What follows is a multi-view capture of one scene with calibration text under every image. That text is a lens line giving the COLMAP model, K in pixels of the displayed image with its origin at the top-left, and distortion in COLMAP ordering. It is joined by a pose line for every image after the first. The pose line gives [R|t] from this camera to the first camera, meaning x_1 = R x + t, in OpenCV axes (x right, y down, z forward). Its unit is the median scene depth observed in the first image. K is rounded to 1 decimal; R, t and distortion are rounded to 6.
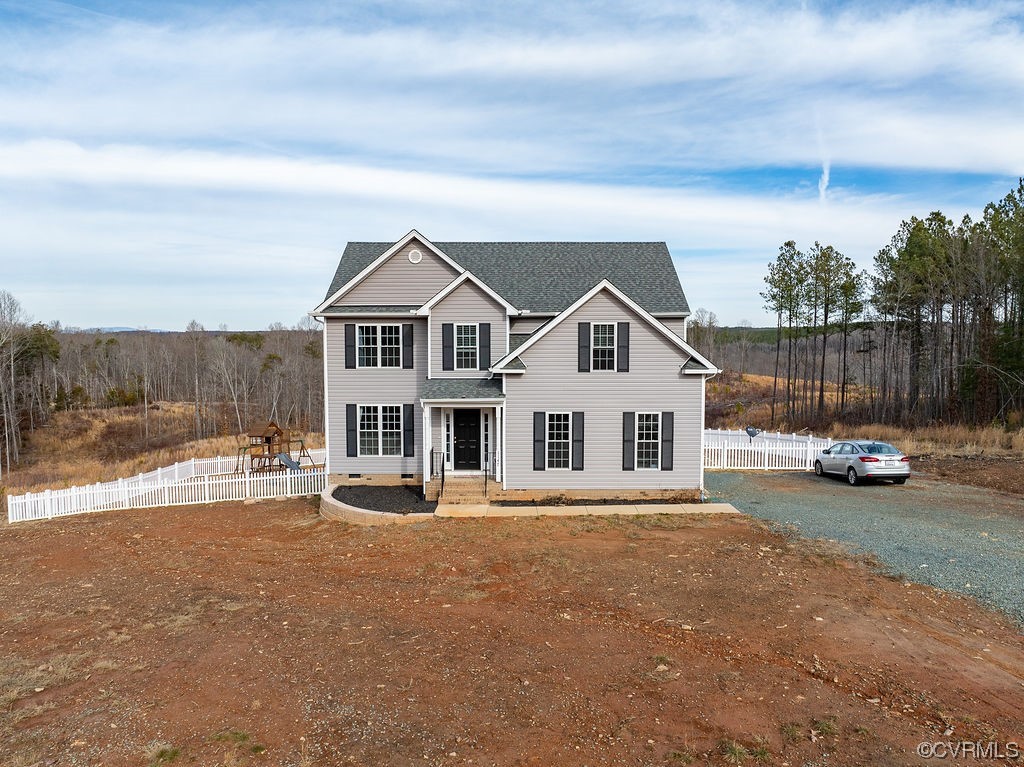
lens RADIAL K [[720.0, 0, 512.0], [0, 720.0, 383.5], [0, 0, 1]] dist [-0.028612, -0.021912]
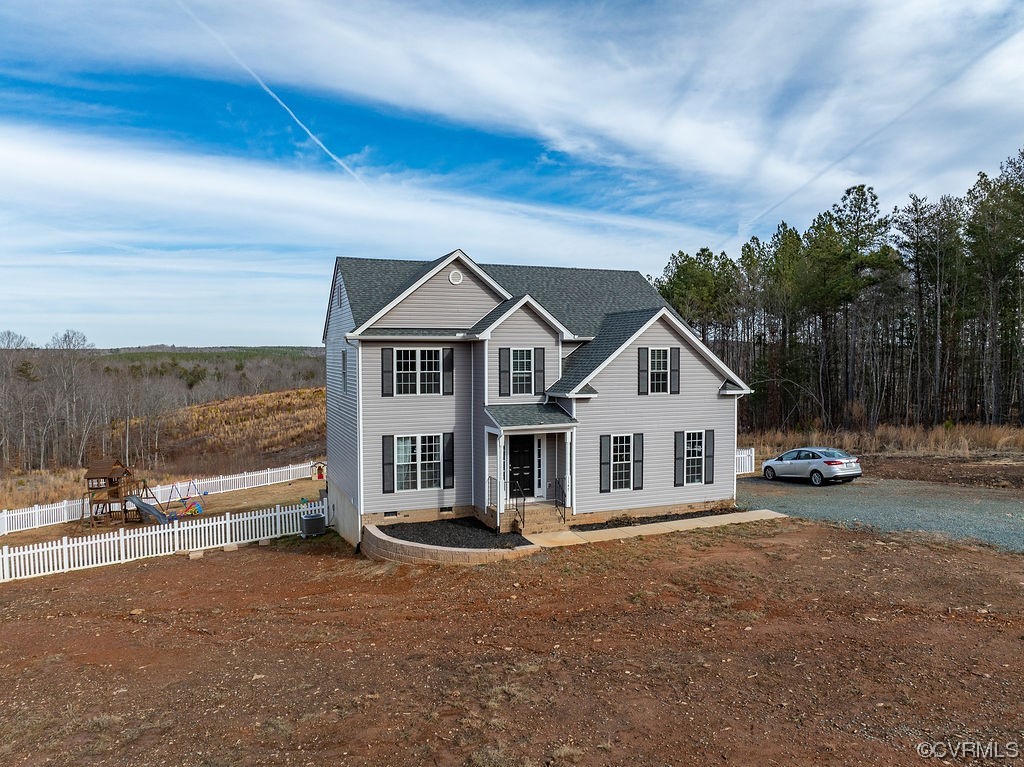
lens RADIAL K [[720.9, 0, 512.0], [0, 720.9, 383.5], [0, 0, 1]] dist [-0.043781, 0.010412]
pose [[0.927113, -0.016479, 0.374420, -0.442482], [0.025599, 0.999484, -0.019398, -0.016314], [-0.373907, 0.027569, 0.927056, 0.096569]]
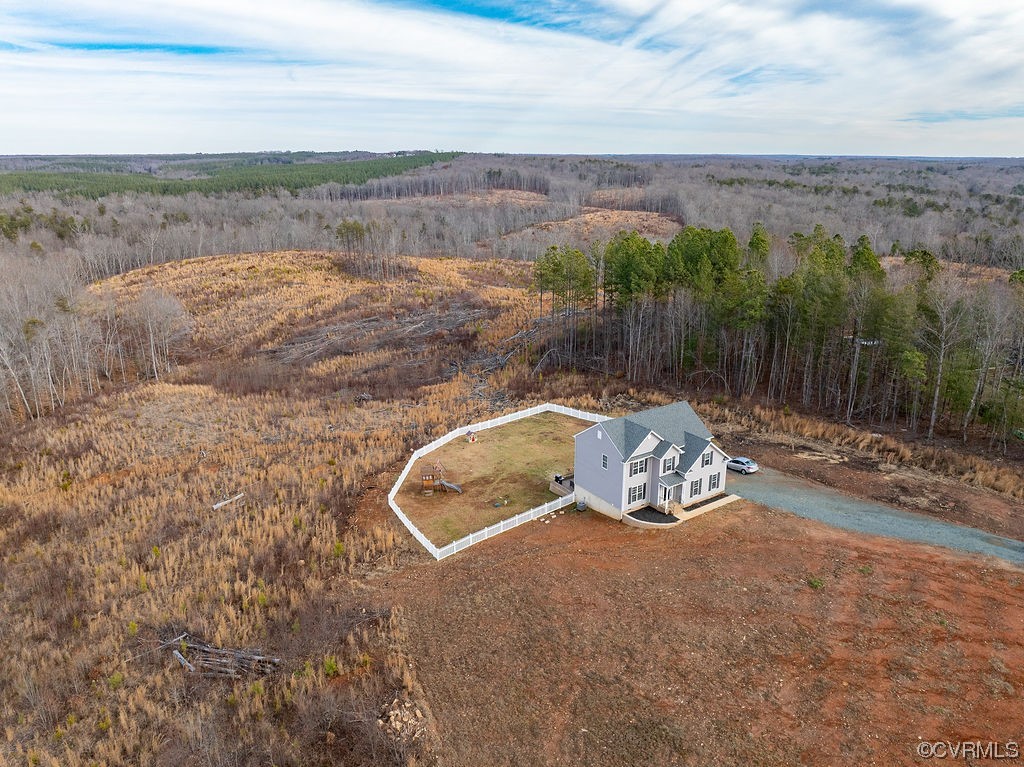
lens RADIAL K [[729.1, 0, 518.4], [0, 729.1, 381.5], [0, 0, 1]] dist [-0.026581, -0.002344]
pose [[0.828473, -0.166782, 0.534618, -2.251207], [0.037046, 0.968855, 0.244841, -1.207861], [-0.558803, -0.183039, 0.808849, -1.143700]]
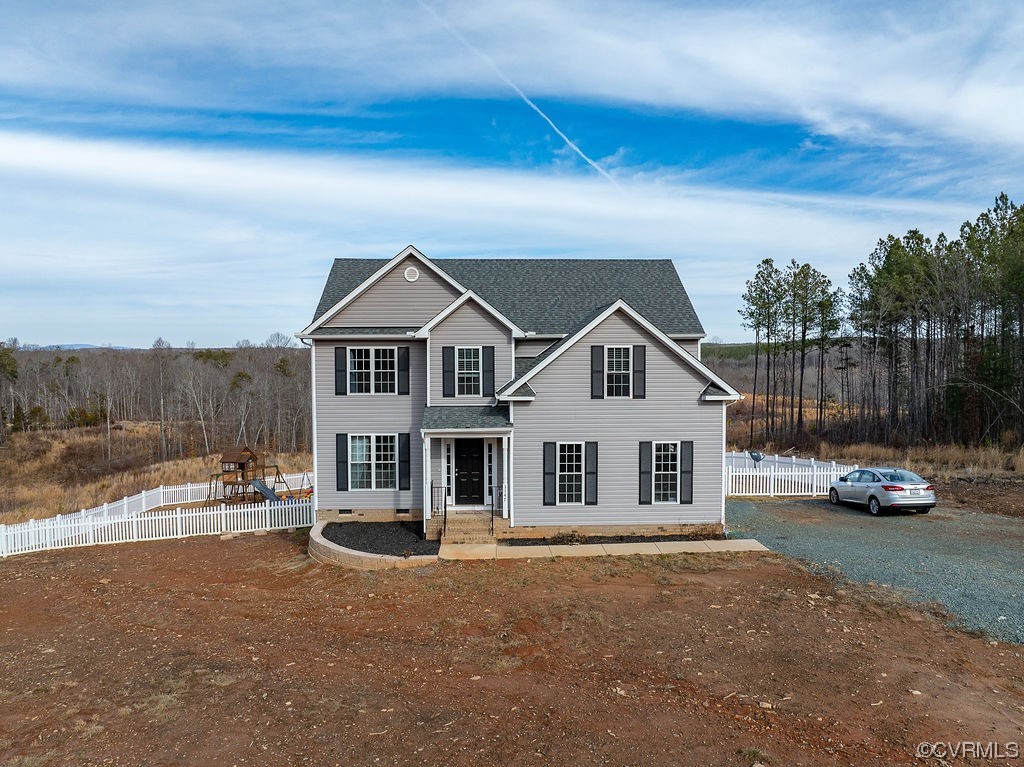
lens RADIAL K [[720.9, 0, 512.0], [0, 720.9, 383.5], [0, 0, 1]] dist [-0.043781, 0.010412]
pose [[0.999075, -0.003947, 0.042821, -0.047174], [0.004924, 0.999729, -0.022737, -0.014322], [-0.042720, 0.022927, 0.998824, 0.072363]]
